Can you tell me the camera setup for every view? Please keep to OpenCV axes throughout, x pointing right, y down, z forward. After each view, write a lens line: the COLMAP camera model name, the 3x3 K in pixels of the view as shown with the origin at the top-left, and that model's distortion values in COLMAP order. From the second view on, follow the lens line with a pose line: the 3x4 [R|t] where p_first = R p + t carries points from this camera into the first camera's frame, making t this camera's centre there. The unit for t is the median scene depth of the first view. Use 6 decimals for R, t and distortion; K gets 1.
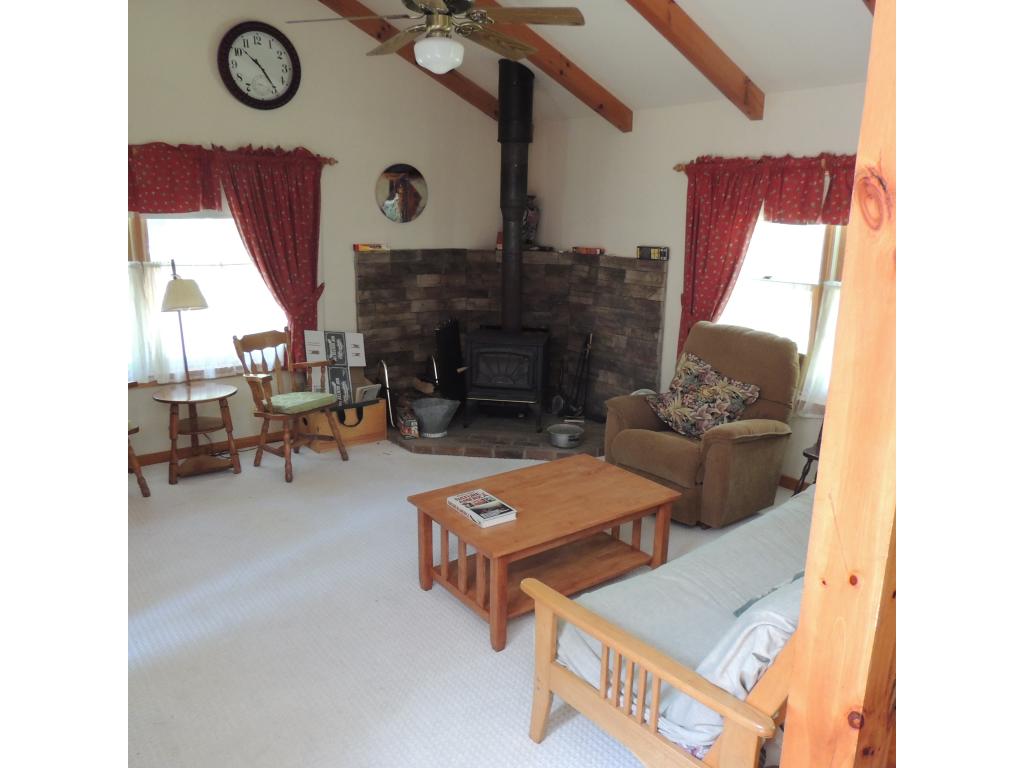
lens RADIAL K [[729.9, 0, 516.6], [0, 729.9, 384.5], [0, 0, 1]] dist [-0.030736, 0.007261]
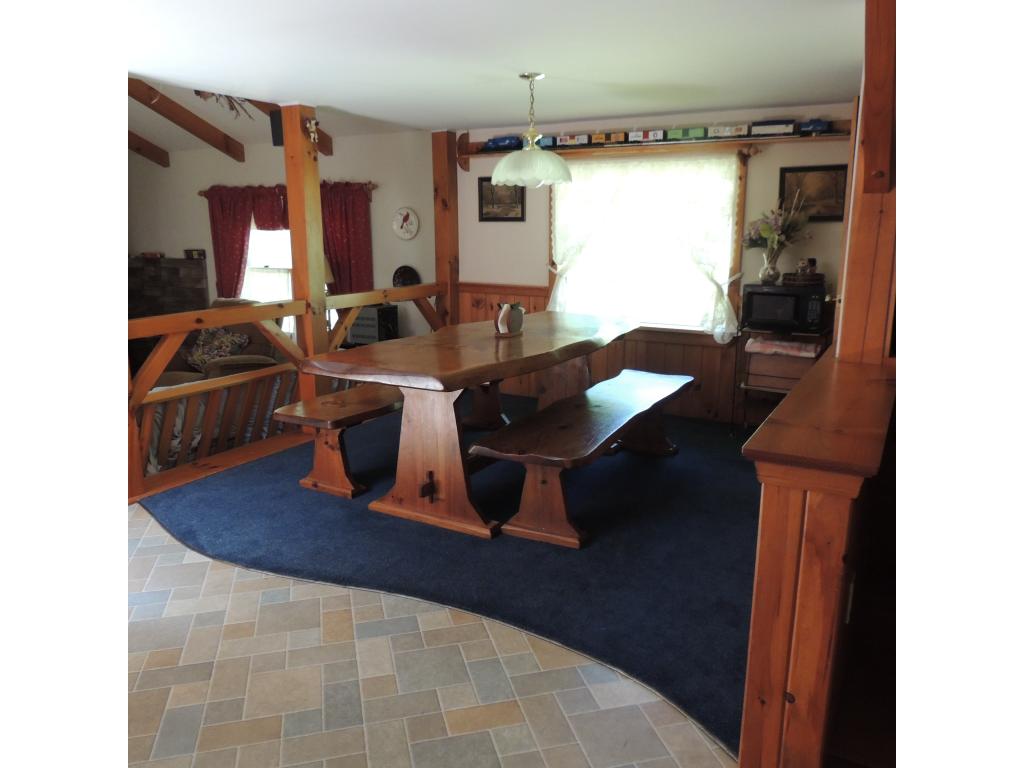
lens RADIAL K [[729.9, 0, 513.1], [0, 729.9, 382.8], [0, 0, 1]] dist [-0.030736, 0.007261]
pose [[0.922850, -0.103086, 0.371109, 0.213923], [0.109154, 0.994014, 0.004679, 0.125668], [-0.369370, 0.036190, 0.928577, -0.510642]]
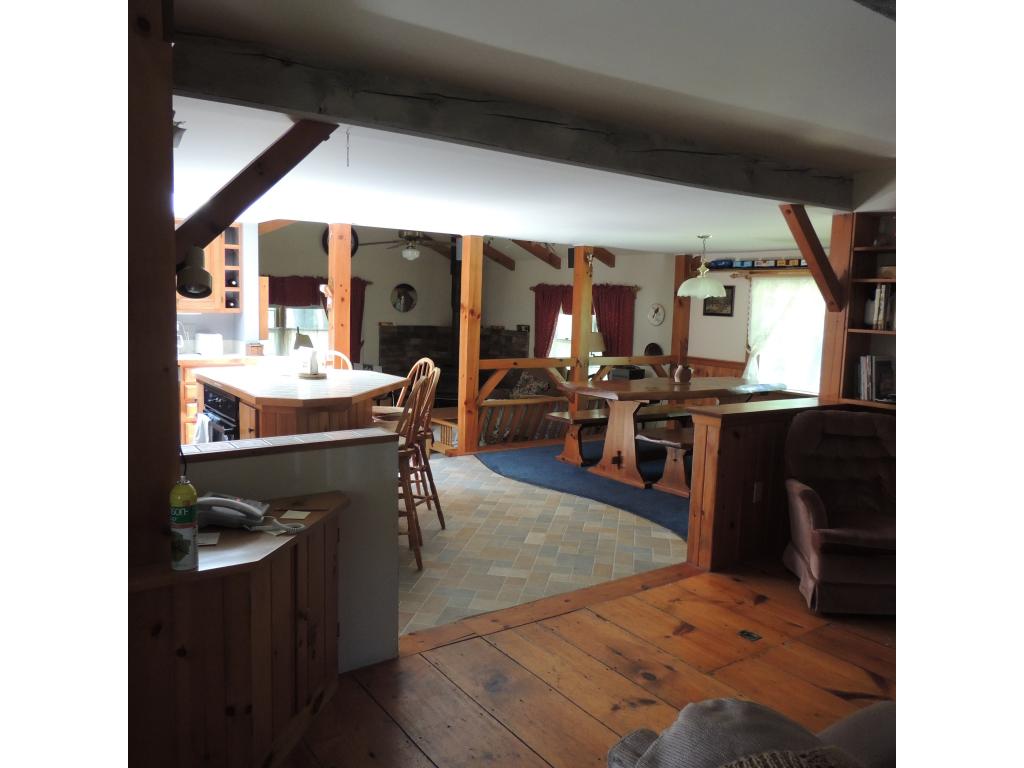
lens RADIAL K [[729.9, 0, 507.0], [0, 729.9, 383.6], [0, 0, 1]] dist [-0.030736, 0.007261]
pose [[0.998664, 0.017243, -0.048711, 0.250793], [-0.023169, 0.992031, -0.123842, 0.236364], [0.046188, 0.124805, 0.991106, -1.048108]]
